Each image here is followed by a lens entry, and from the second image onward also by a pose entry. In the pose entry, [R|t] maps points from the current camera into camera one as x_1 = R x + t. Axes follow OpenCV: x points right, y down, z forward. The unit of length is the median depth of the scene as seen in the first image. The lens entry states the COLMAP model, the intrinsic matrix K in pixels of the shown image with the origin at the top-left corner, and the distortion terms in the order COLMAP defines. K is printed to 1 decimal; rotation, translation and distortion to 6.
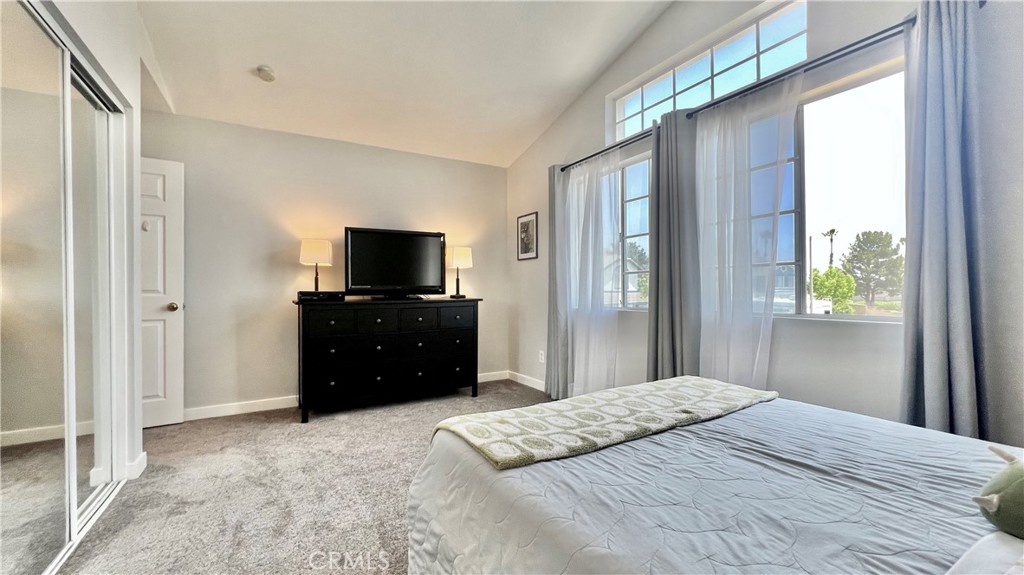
lens RADIAL K [[411.4, 0, 510.9], [0, 411.4, 283.0], [0, 0, 1]] dist [-0.000009, 0.000009]
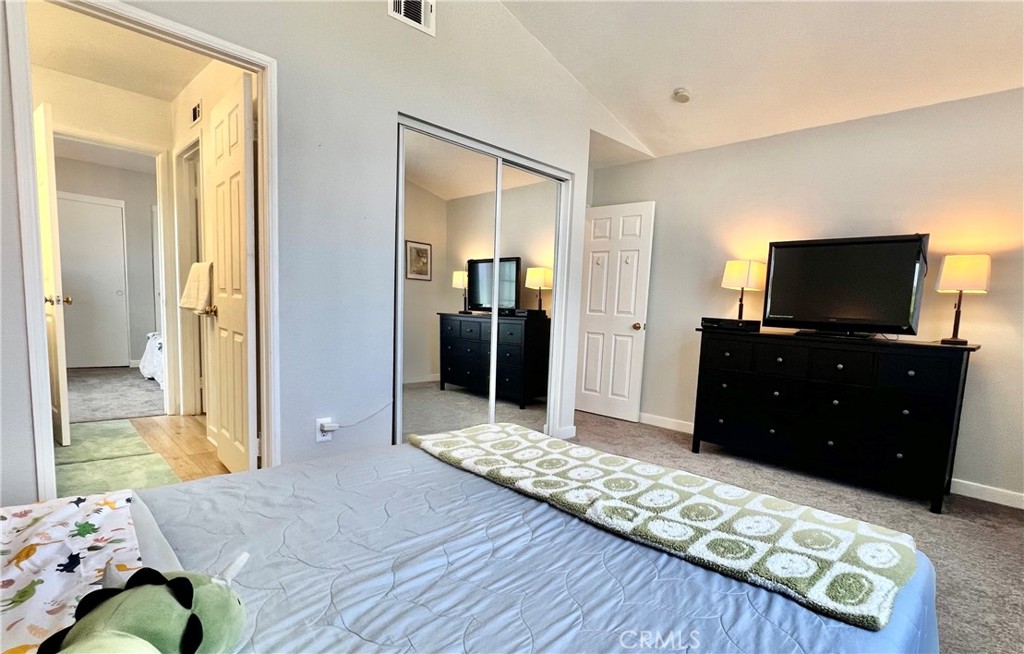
lens RADIAL K [[486.1, 0, 511.7], [0, 486.1, 360.4], [0, 0, 1]] dist [0.000266, -0.000090]
pose [[0.265725, 0.127017, -0.955645, 0.457469], [-0.035435, 0.991899, 0.121983, -0.003199], [0.963397, 0.001450, 0.268073, 0.267686]]
